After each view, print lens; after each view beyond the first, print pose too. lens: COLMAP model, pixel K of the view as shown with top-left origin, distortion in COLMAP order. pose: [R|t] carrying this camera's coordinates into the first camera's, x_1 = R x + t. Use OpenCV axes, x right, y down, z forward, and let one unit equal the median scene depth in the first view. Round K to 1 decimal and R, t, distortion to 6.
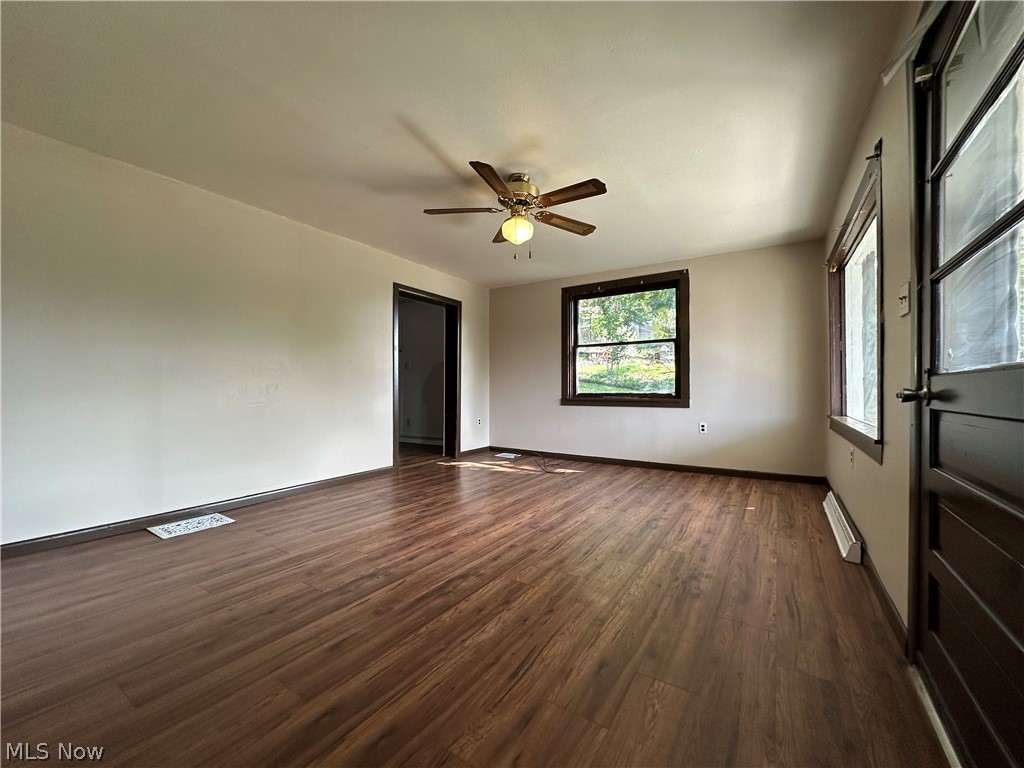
lens RADIAL K [[409.7, 0, 513.4], [0, 409.7, 383.0], [0, 0, 1]] dist [-0.003354, 0.000453]
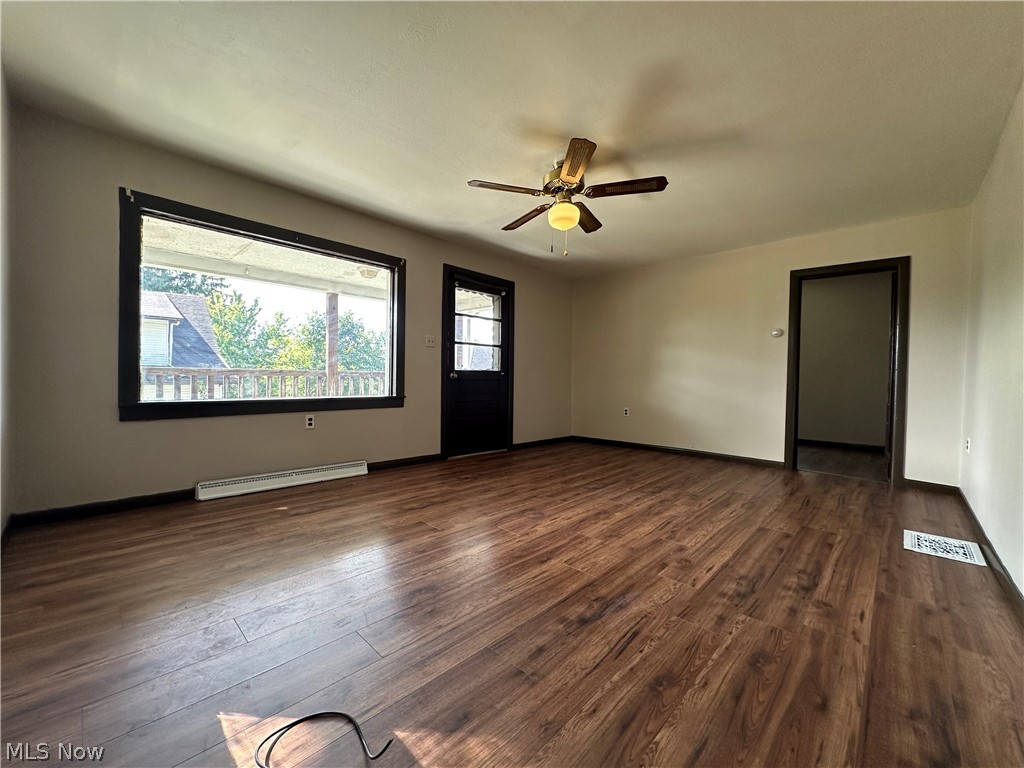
lens RADIAL K [[409.7, 0, 513.4], [0, 409.7, 383.0], [0, 0, 1]] dist [-0.003354, 0.000453]
pose [[-0.983092, -0.026282, 0.181219, -0.062572], [-0.024853, 0.999640, 0.010150, 0.023184], [-0.181420, 0.005475, -0.983390, 2.100409]]
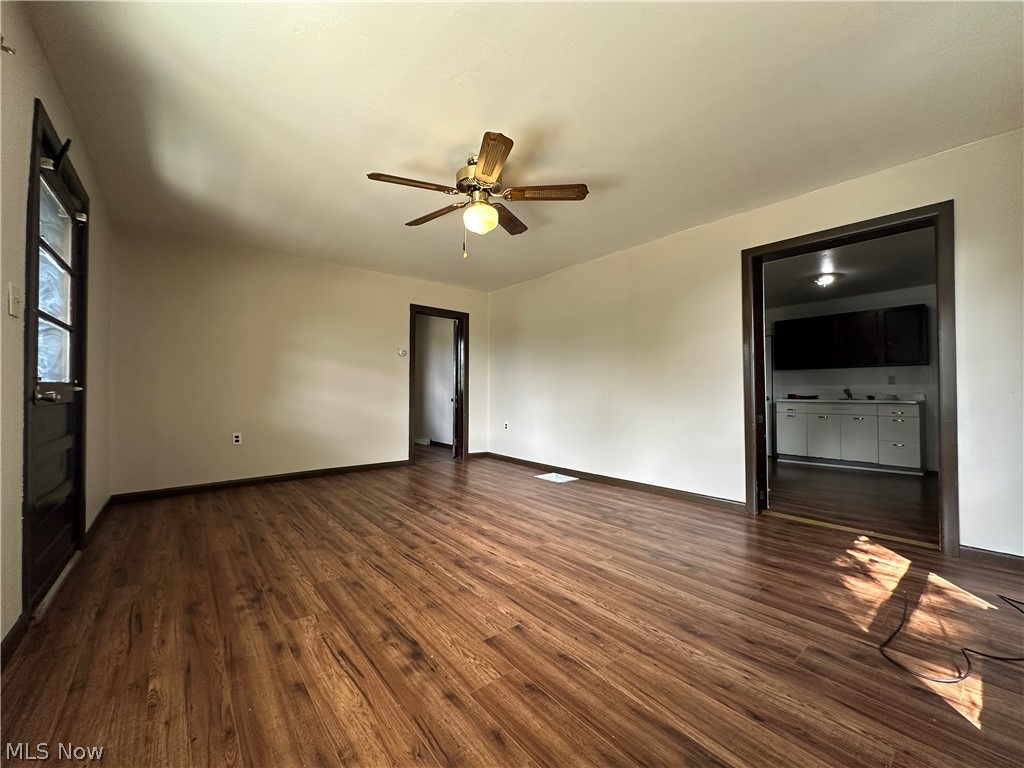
lens RADIAL K [[407.9, 0, 512.2], [0, 407.9, 381.9], [0, 0, 1]] dist [-0.000875, 0.000022]
pose [[-0.300117, -0.028125, -0.953488, 0.880918], [0.004719, 0.999509, -0.030968, 0.014938], [0.953891, -0.013793, -0.299837, 1.398692]]
